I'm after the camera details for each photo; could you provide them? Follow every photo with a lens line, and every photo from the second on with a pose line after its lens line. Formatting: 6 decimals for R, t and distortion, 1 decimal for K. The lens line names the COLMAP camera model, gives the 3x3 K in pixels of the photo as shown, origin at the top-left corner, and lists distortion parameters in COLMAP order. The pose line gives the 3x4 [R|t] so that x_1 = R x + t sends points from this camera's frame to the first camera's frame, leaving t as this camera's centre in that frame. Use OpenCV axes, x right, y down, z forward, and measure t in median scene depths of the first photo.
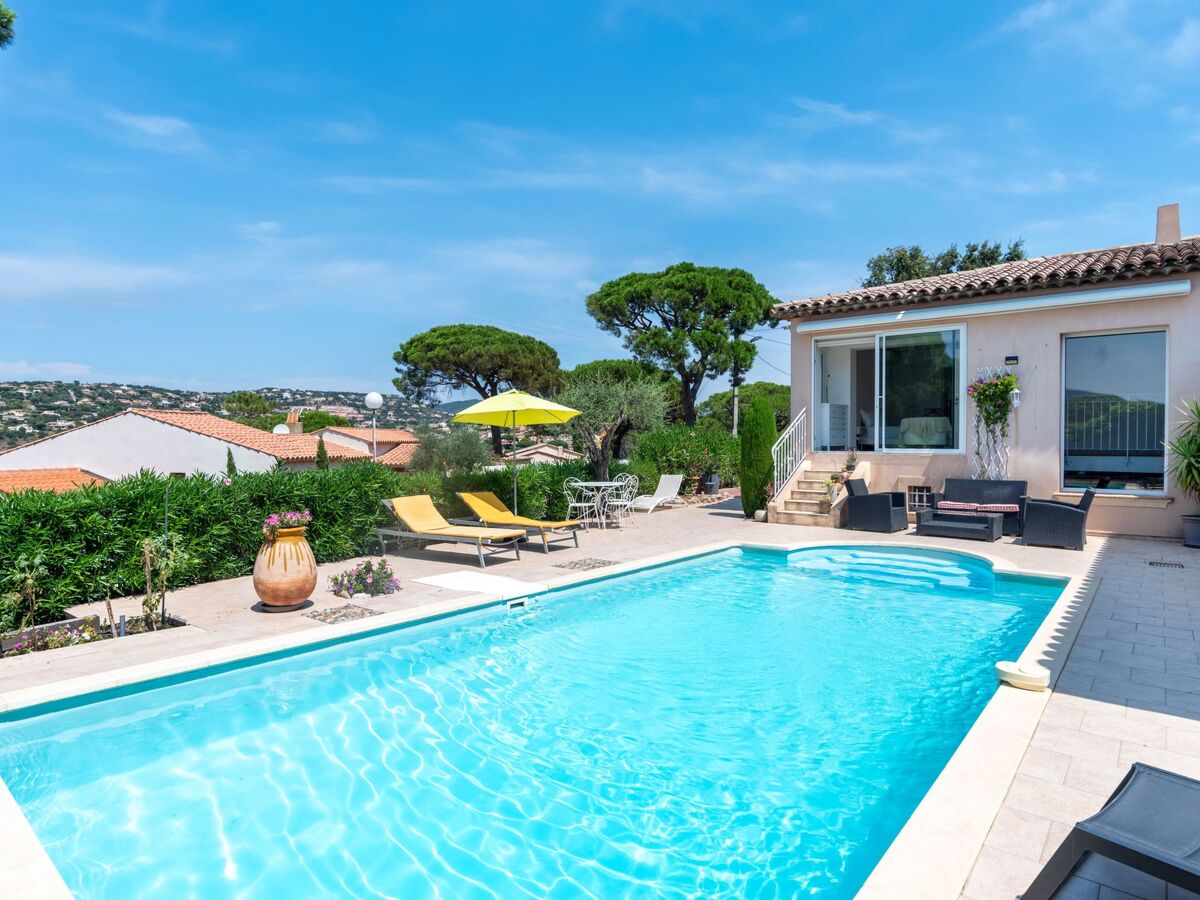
lens RADIAL K [[703.3, 0, 600.0], [0, 703.3, 450.0], [0, 0, 1]] dist [-0.007250, -0.000575]
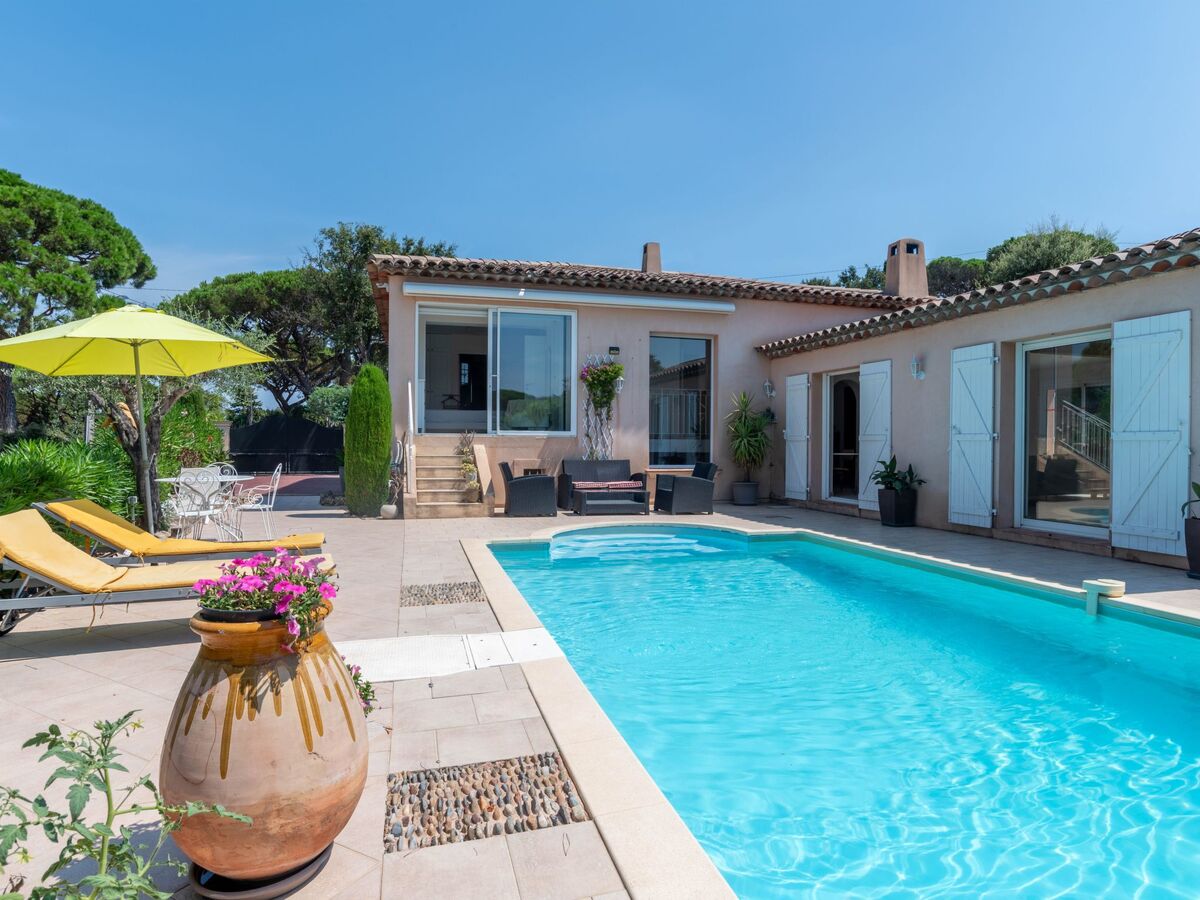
lens RADIAL K [[703.3, 0, 600.0], [0, 703.3, 450.0], [0, 0, 1]] dist [-0.007250, -0.000575]
pose [[0.565334, -0.004967, 0.824847, -0.321609], [0.005875, 0.999981, 0.001994, 0.024677], [-0.824841, 0.003719, 0.565353, 0.377366]]
